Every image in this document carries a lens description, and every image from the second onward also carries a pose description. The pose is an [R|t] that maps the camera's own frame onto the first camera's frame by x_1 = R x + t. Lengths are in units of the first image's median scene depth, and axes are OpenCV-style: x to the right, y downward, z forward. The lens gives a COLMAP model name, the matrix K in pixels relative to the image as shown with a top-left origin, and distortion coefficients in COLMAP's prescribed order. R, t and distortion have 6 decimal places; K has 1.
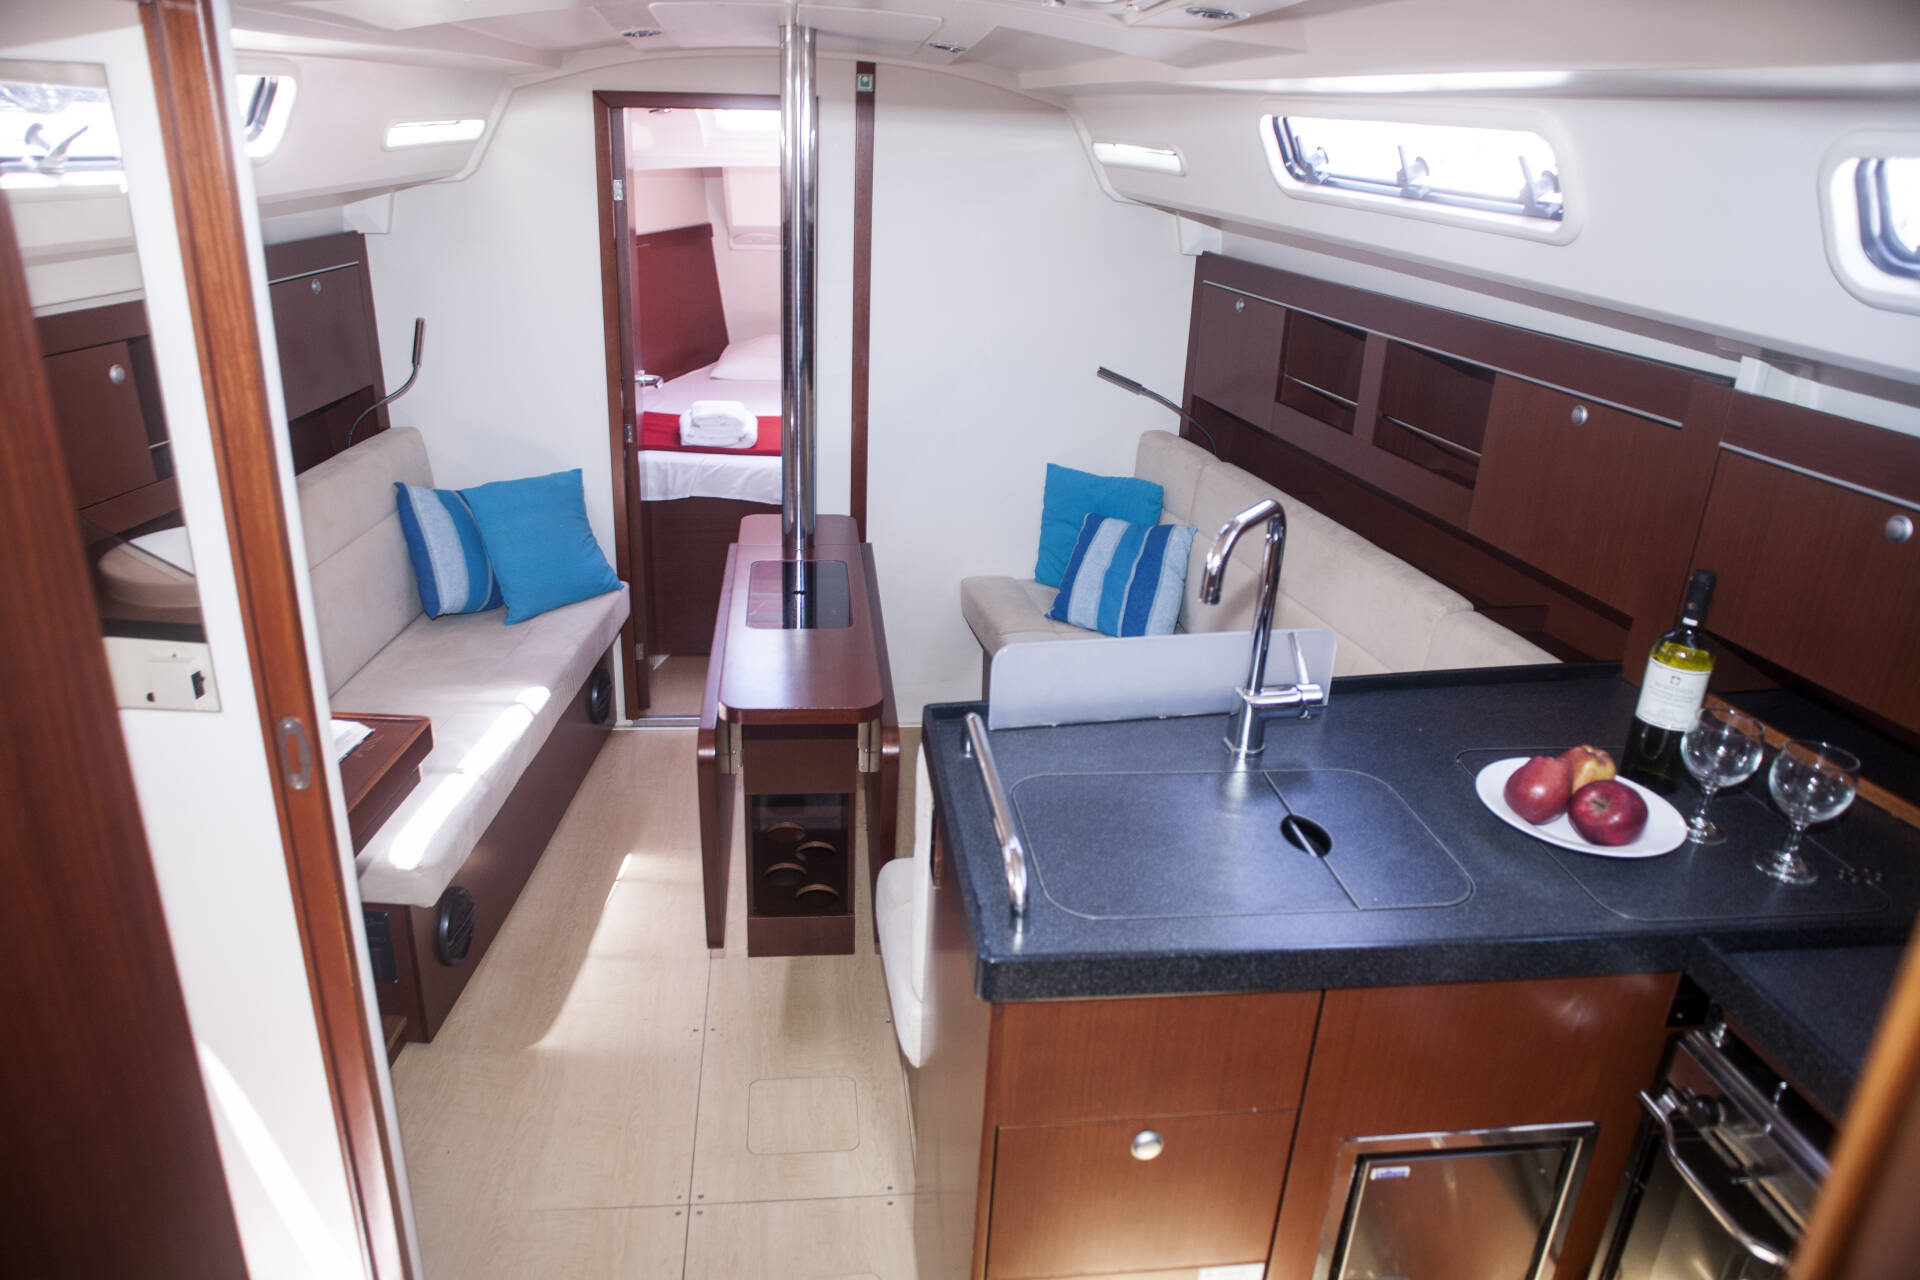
lens RADIAL K [[1315.3, 0, 961.4], [0, 1315.3, 657.1], [0, 0, 1]] dist [-0.094340, 0.065551]
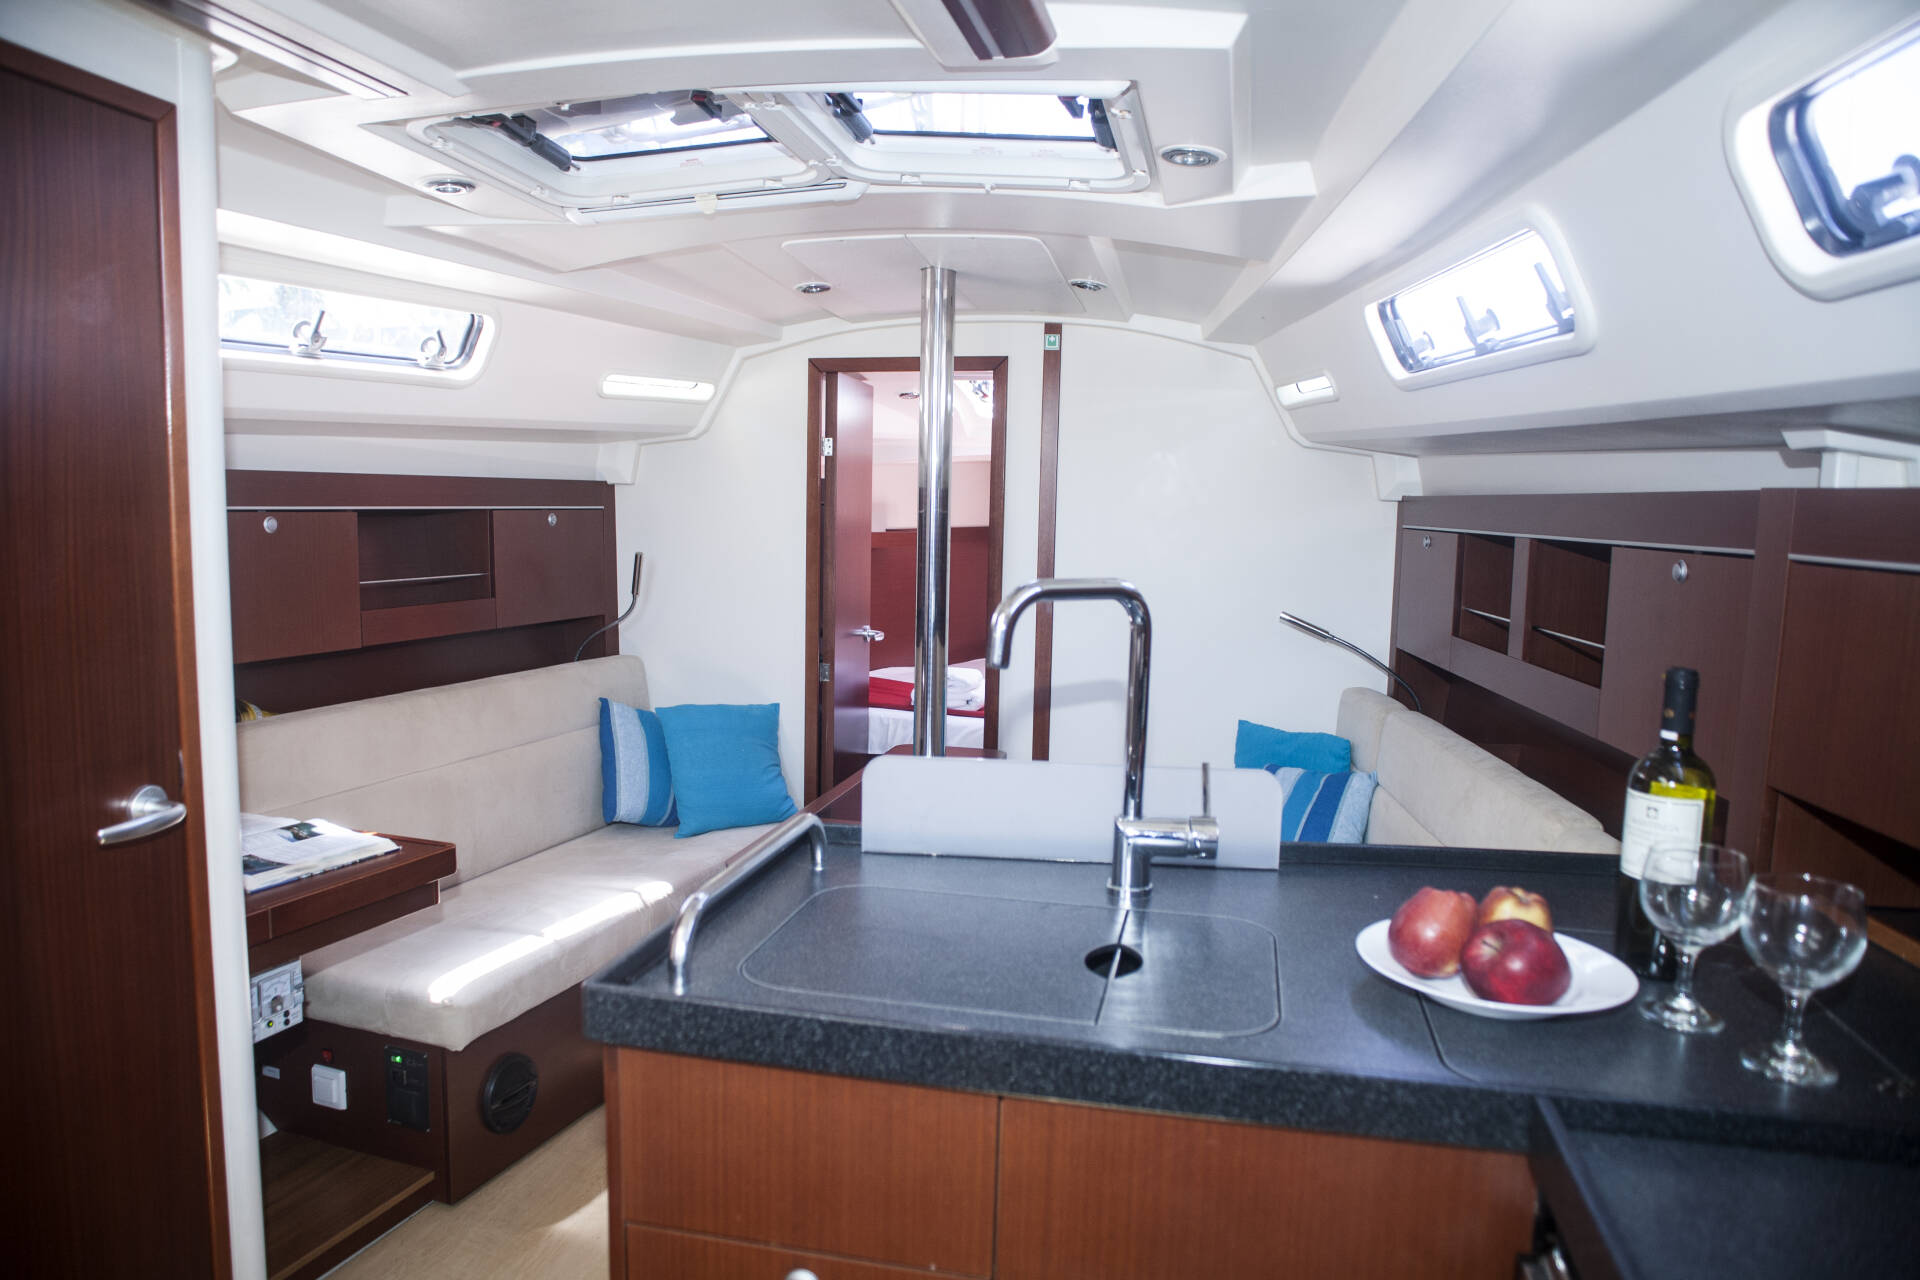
lens RADIAL K [[1315.3, 0, 961.4], [0, 1315.3, 657.1], [0, 0, 1]] dist [-0.094340, 0.065551]
pose [[0.944856, 0.018849, -0.326944, 0.289755], [-0.108712, 0.959784, -0.258838, 0.116734], [0.308917, 0.280108, 0.908906, 0.118621]]
